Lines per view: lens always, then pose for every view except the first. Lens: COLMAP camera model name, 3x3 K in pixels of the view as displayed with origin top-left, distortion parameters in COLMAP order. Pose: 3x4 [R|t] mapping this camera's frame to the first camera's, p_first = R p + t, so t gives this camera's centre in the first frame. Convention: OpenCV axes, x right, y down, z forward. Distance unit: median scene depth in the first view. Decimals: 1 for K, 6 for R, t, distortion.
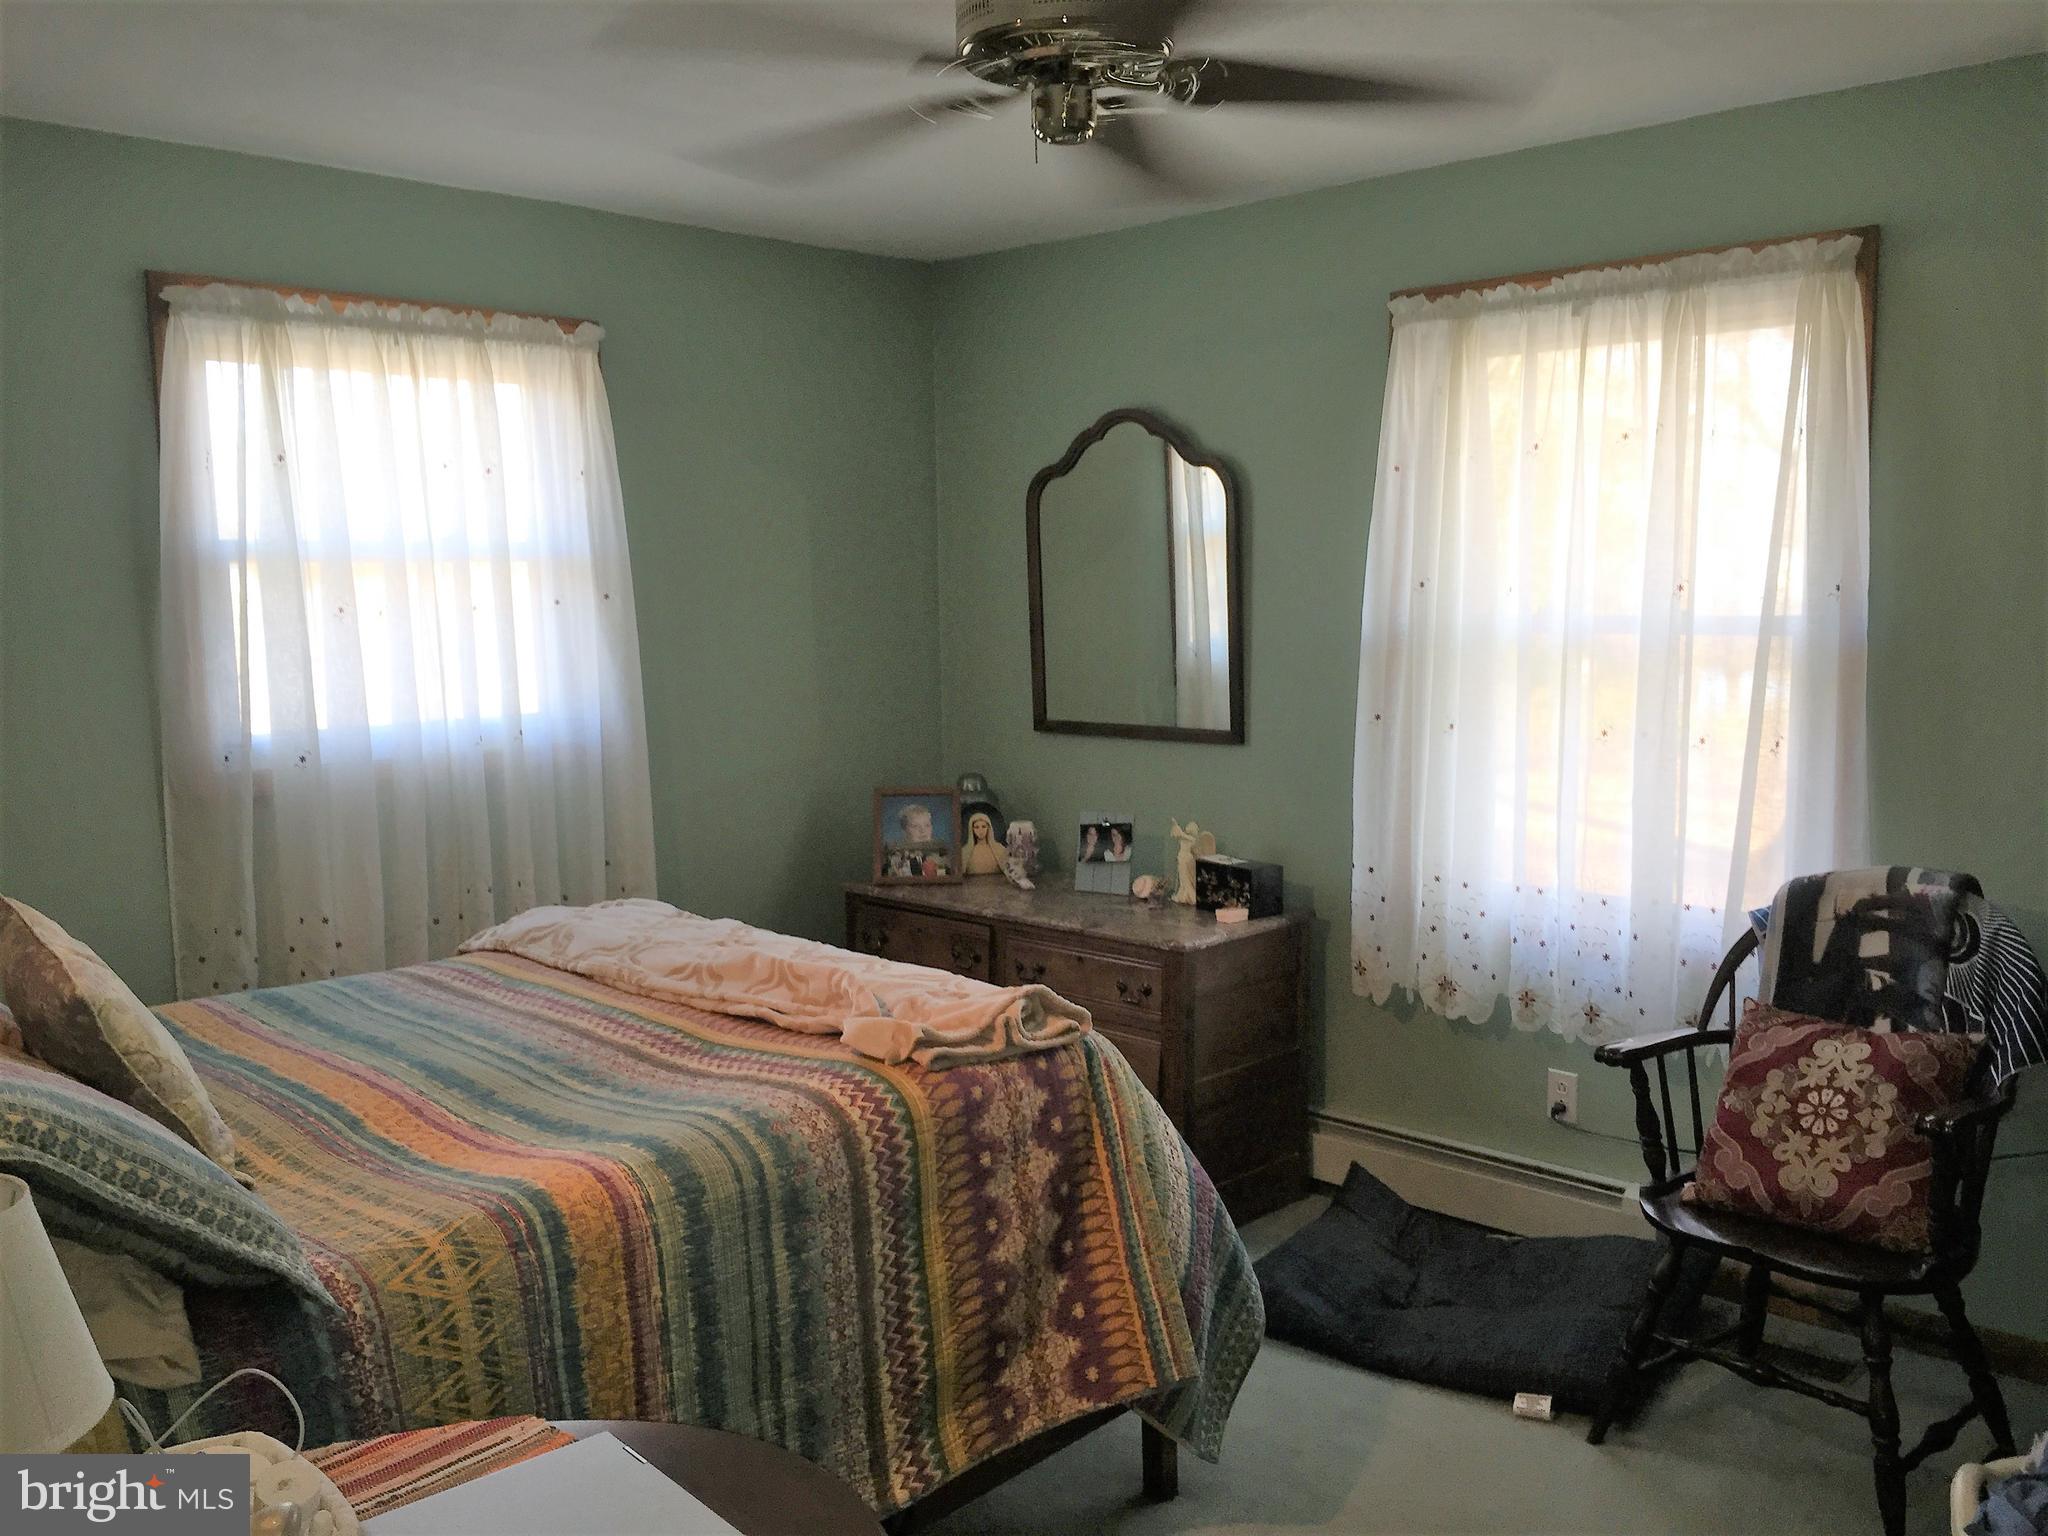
lens RADIAL K [[1779.0, 0, 1020.2], [0, 1779.0, 780.3], [0, 0, 1]] dist [0.071889, -0.086546]
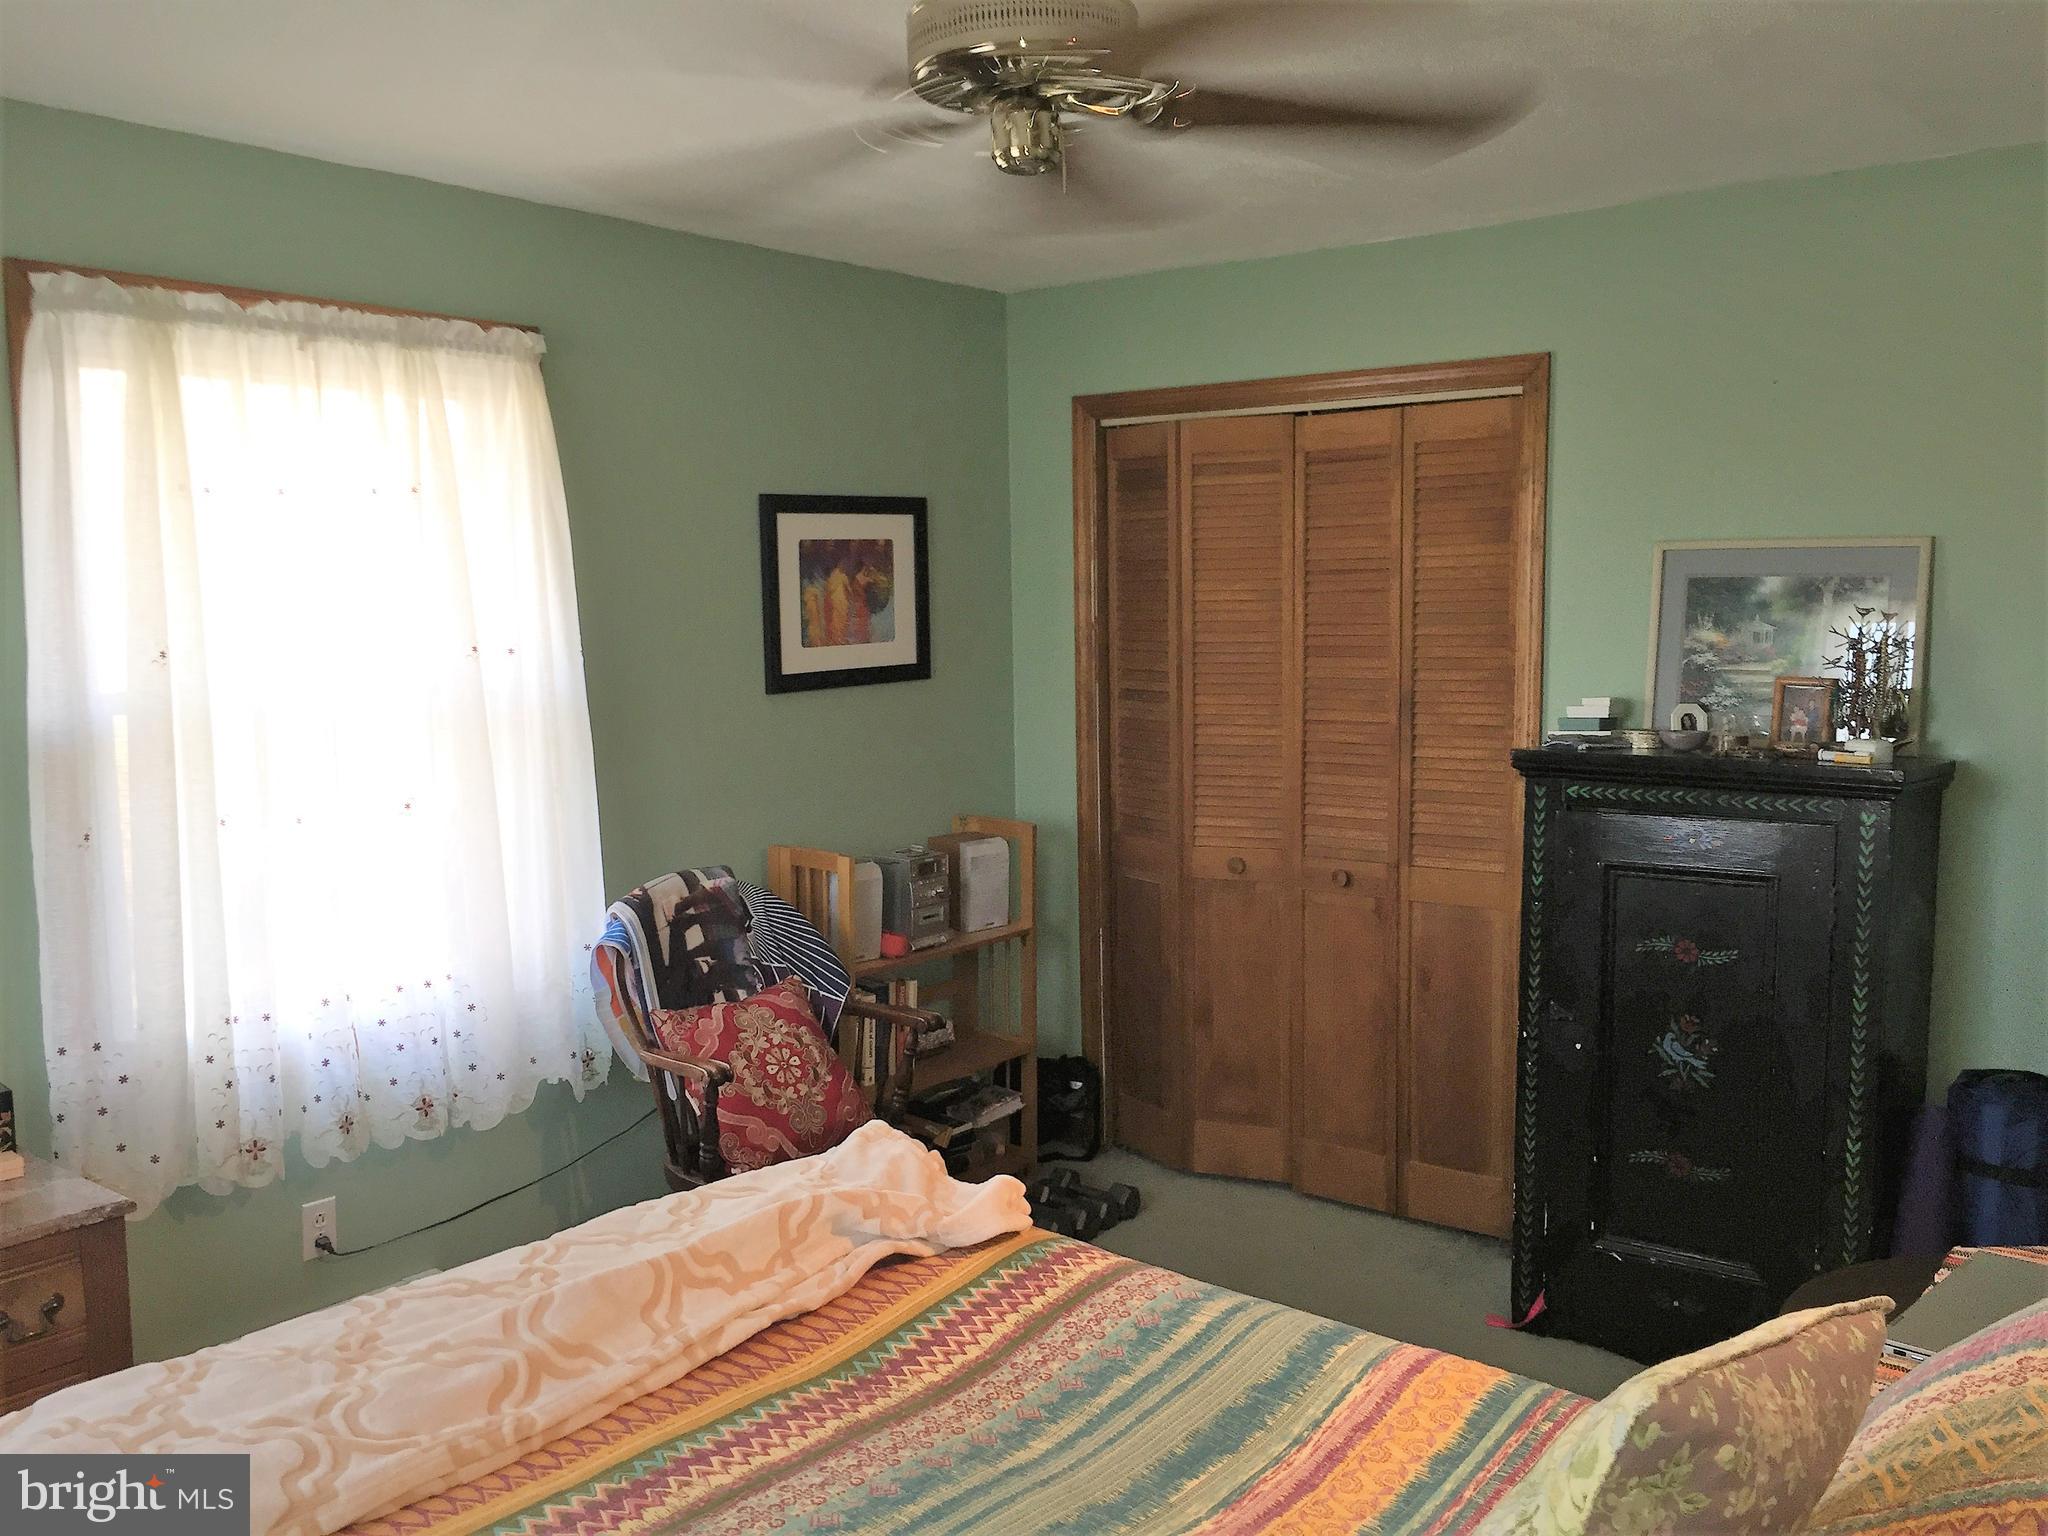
lens RADIAL K [[1779.0, 0, 1020.2], [0, 1779.0, 780.3], [0, 0, 1]] dist [0.071889, -0.086546]
pose [[-0.115680, -0.085438, 0.989605, -0.721734], [0.141960, 0.984644, 0.101604, -0.102534], [-0.983090, 0.152237, -0.101774, 0.888021]]
